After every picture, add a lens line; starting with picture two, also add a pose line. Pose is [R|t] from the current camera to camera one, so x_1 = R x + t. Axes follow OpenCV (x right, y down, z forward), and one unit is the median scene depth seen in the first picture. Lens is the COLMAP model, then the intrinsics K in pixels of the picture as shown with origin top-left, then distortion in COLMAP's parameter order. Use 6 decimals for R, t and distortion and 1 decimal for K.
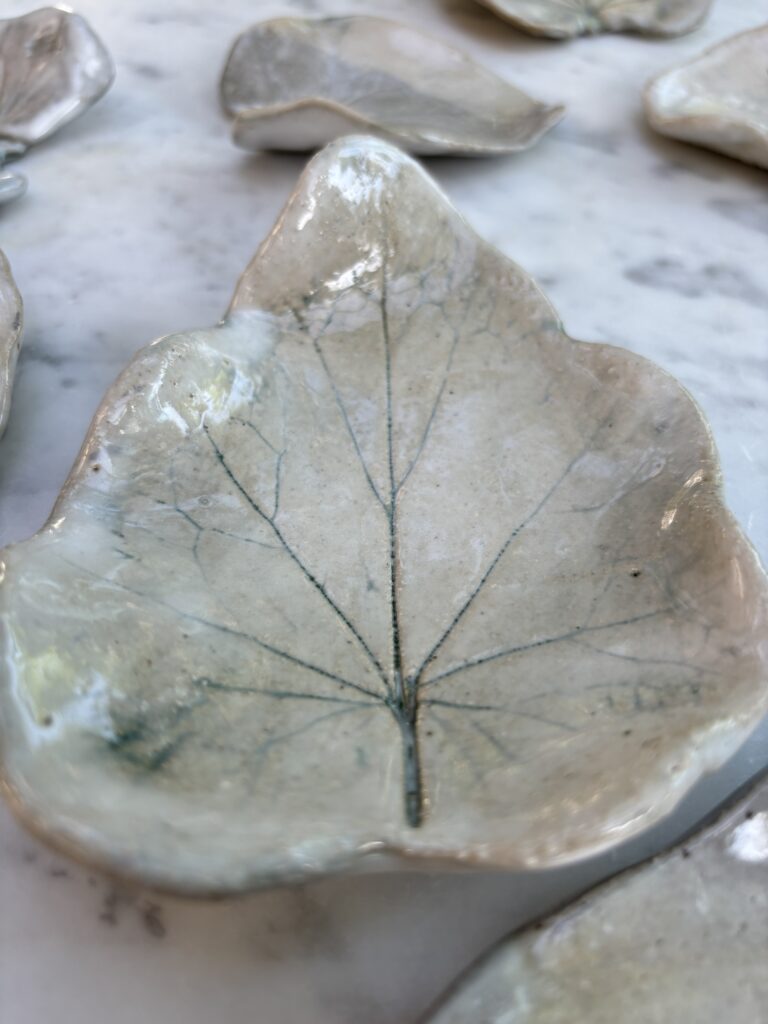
lens RADIAL K [[797.2, 0, 384.0], [0, 797.2, 512.0], [0, 0, 1]] dist [-0.009610, -0.035269]
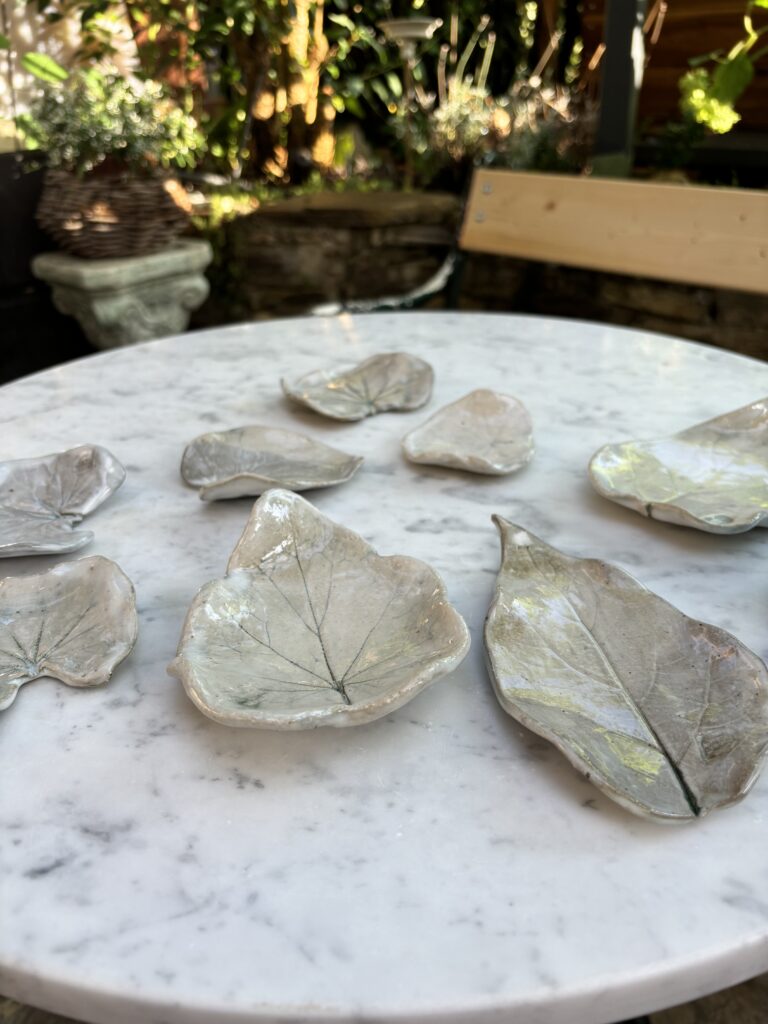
lens RADIAL K [[797.2, 0, 384.0], [0, 797.2, 512.0], [0, 0, 1]] dist [-0.009610, -0.035269]
pose [[0.971441, -0.153789, 0.180698, -0.122502], [0.208682, 0.916184, -0.342138, 0.362201], [-0.112935, 0.370075, 0.922112, -0.936774]]
